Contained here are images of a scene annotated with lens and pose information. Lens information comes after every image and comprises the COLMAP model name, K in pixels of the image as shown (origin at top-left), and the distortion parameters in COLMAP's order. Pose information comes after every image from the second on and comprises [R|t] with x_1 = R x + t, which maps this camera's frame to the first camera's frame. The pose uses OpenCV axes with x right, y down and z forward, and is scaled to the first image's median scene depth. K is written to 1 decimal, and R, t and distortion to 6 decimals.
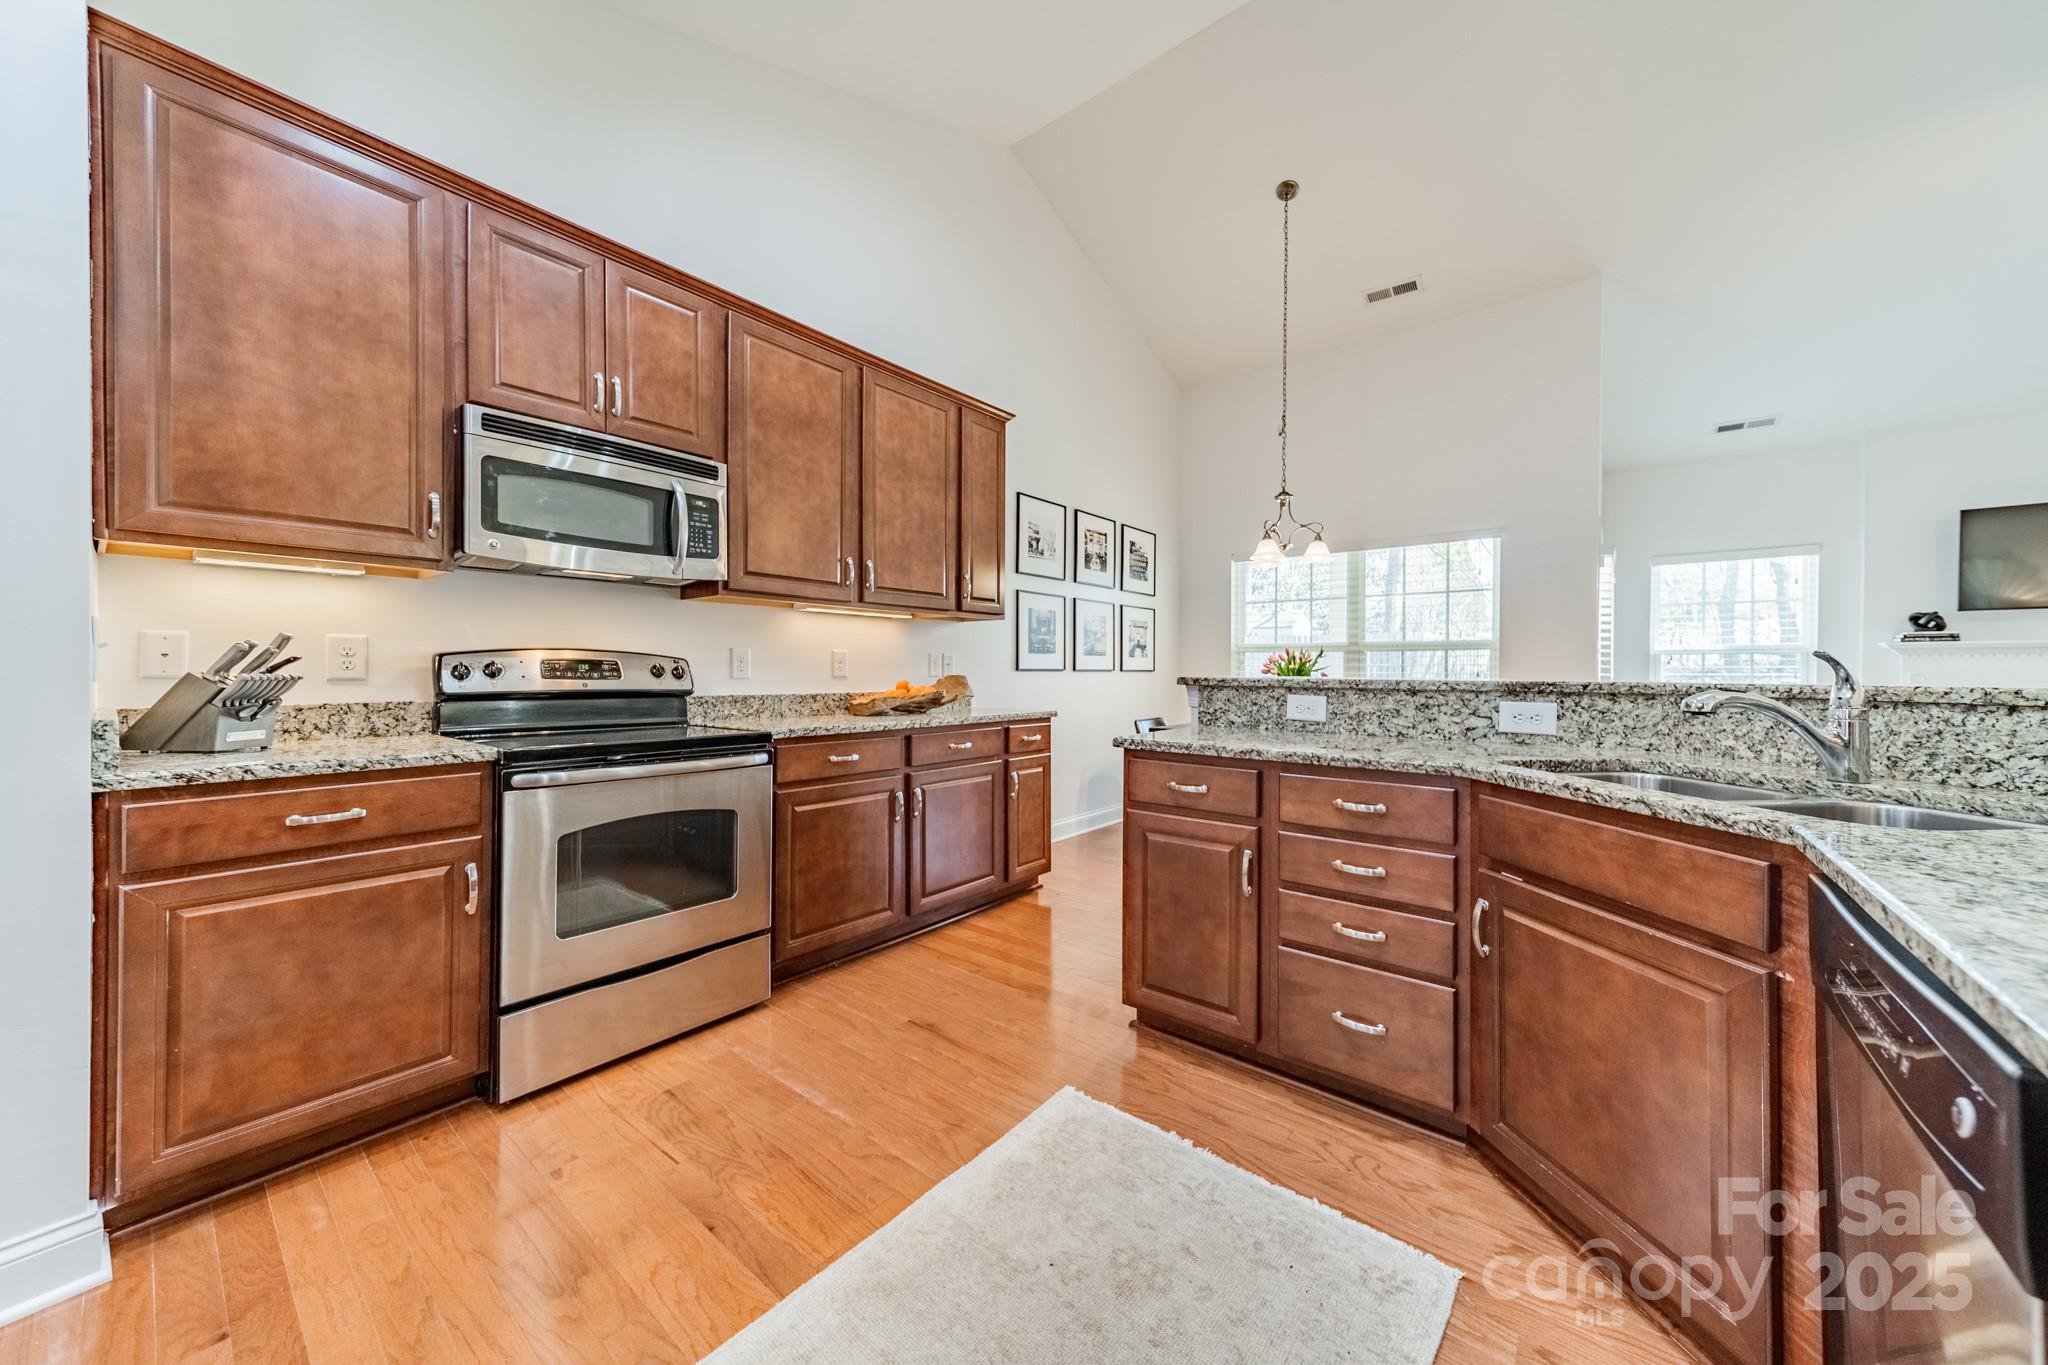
lens RADIAL K [[724.9, 0, 1024.7], [0, 724.9, 668.8], [0, 0, 1]] dist [0.004349, 0.000449]
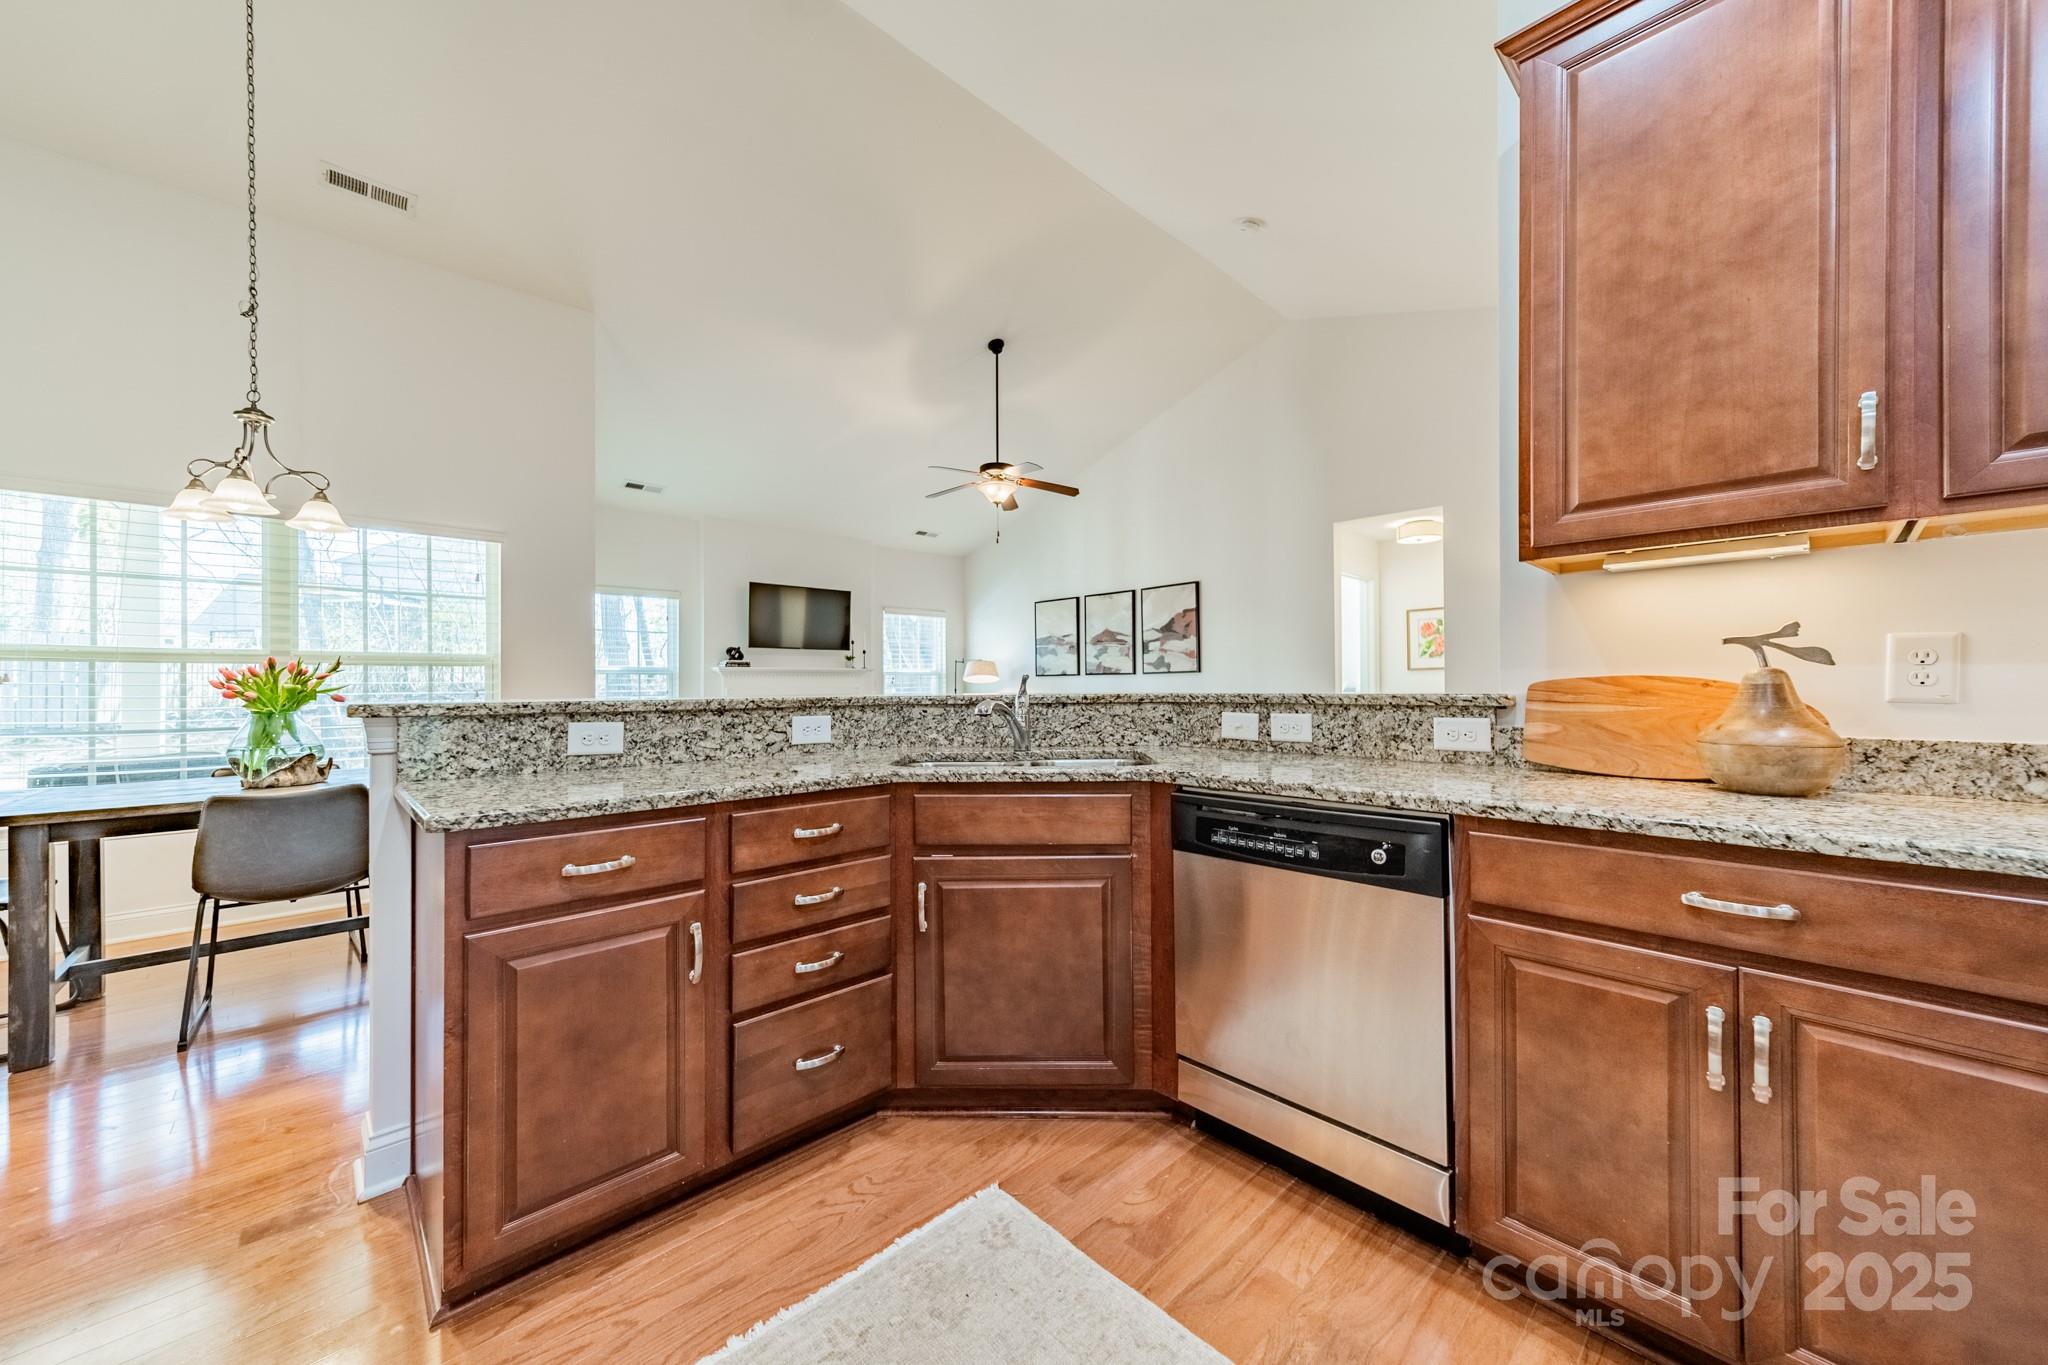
lens RADIAL K [[724.9, 0, 1028.3], [0, 724.9, 686.2], [0, 0, 1]] dist [0.004349, 0.000449]
pose [[0.121832, -0.005084, 0.992538, -0.320790], [0.005031, 0.999977, 0.004505, -0.003363], [-0.992538, 0.004444, 0.121855, 0.428172]]
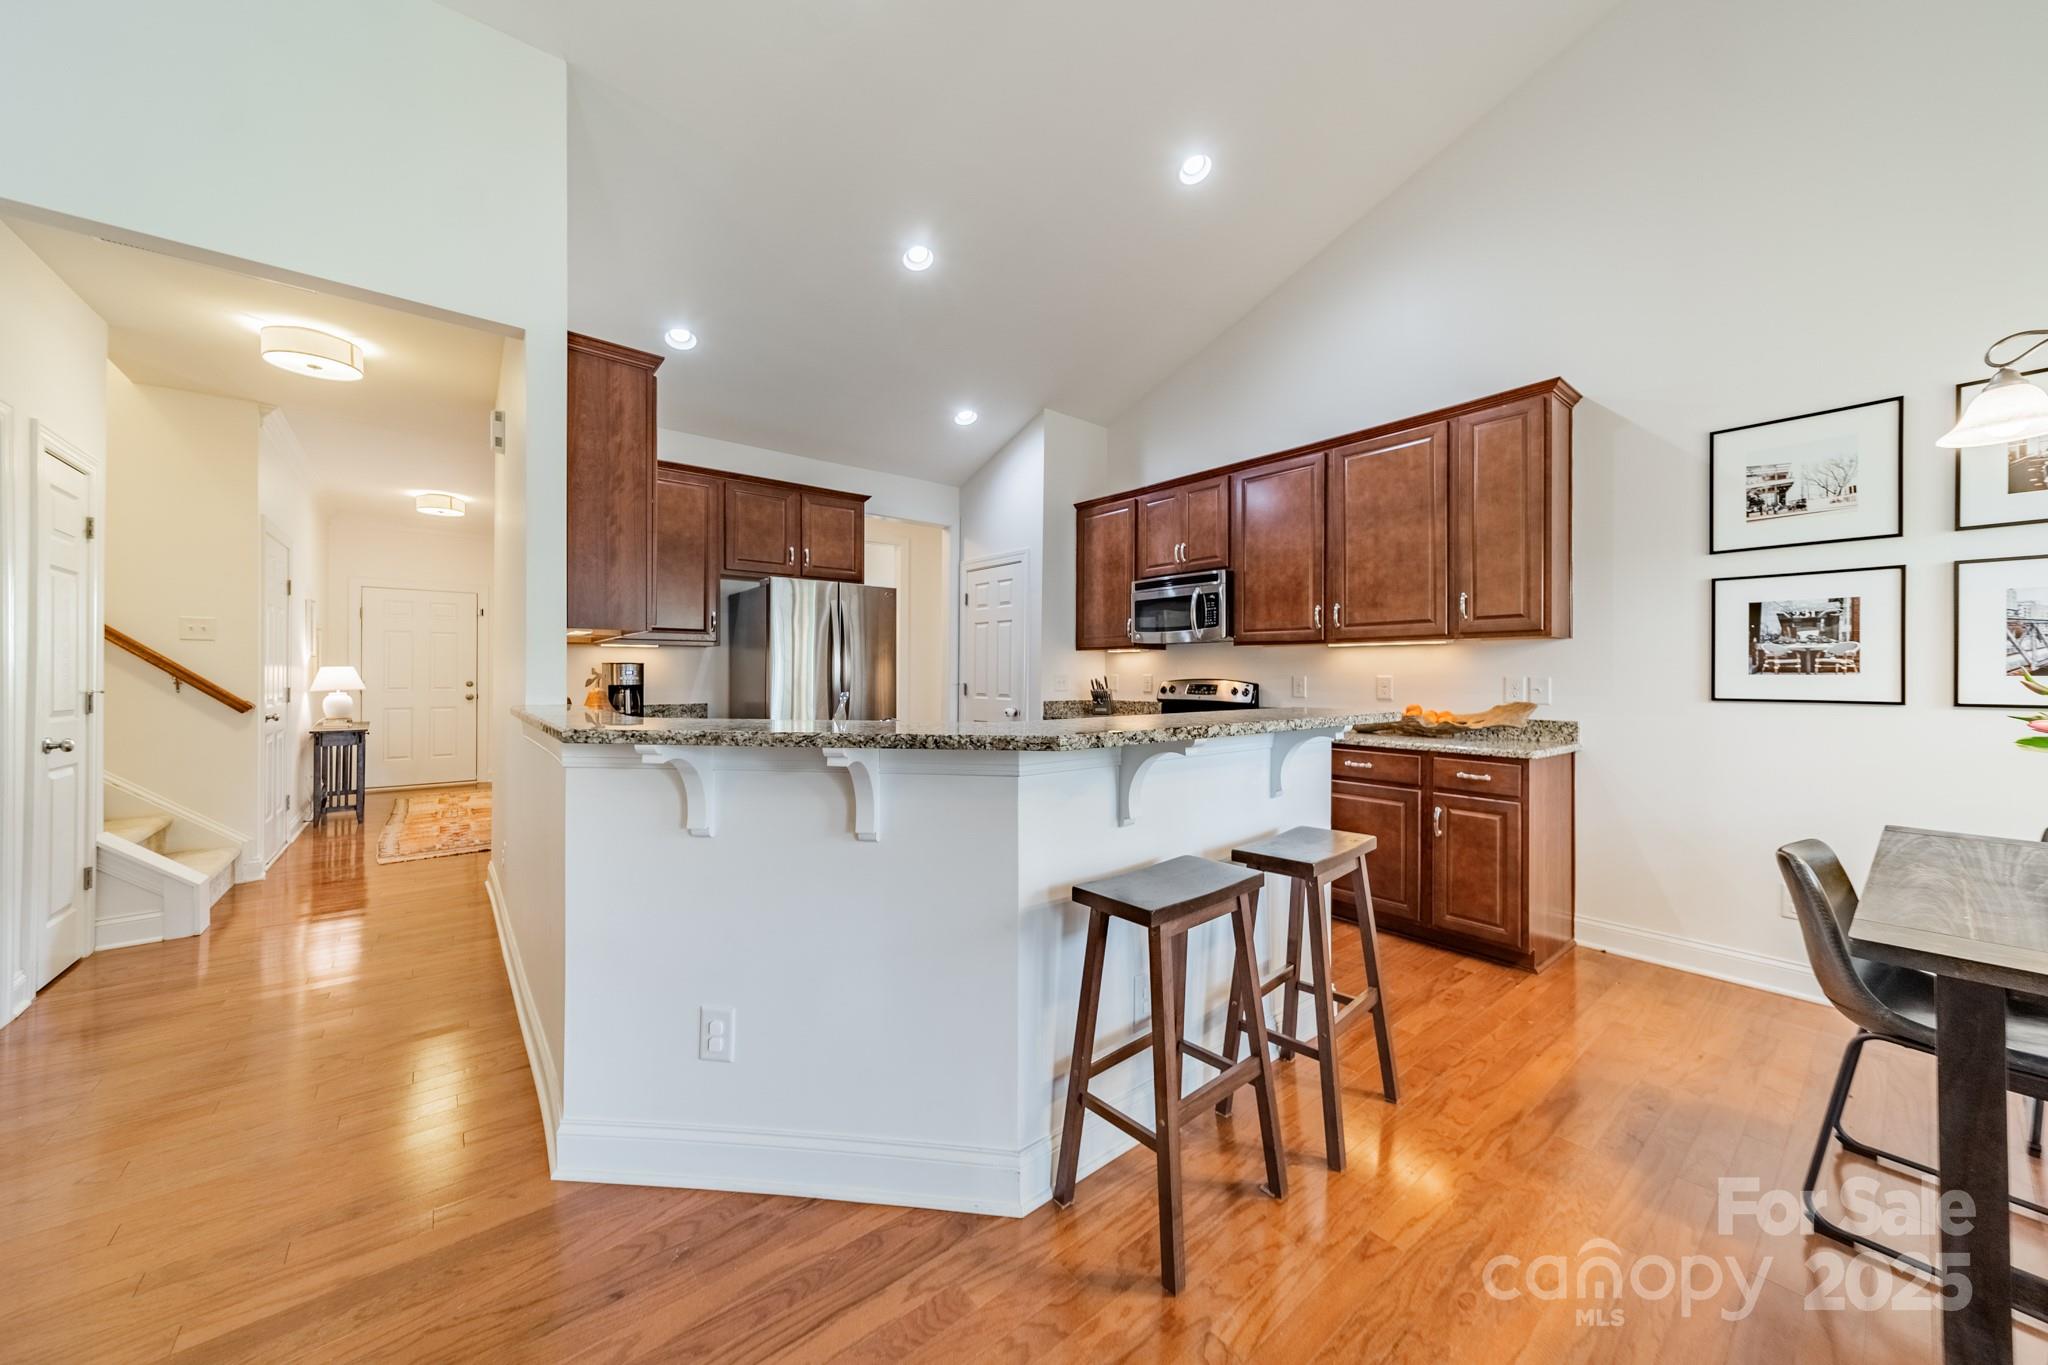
lens RADIAL K [[724.9, 0, 1035.5], [0, 724.9, 672.1], [0, 0, 1]] dist [0.004349, 0.000449]
pose [[-0.193953, -0.007567, -0.980982, 1.343462], [-0.002786, 0.999970, -0.007163, -0.030277], [0.981007, 0.001344, -0.193968, 0.912039]]
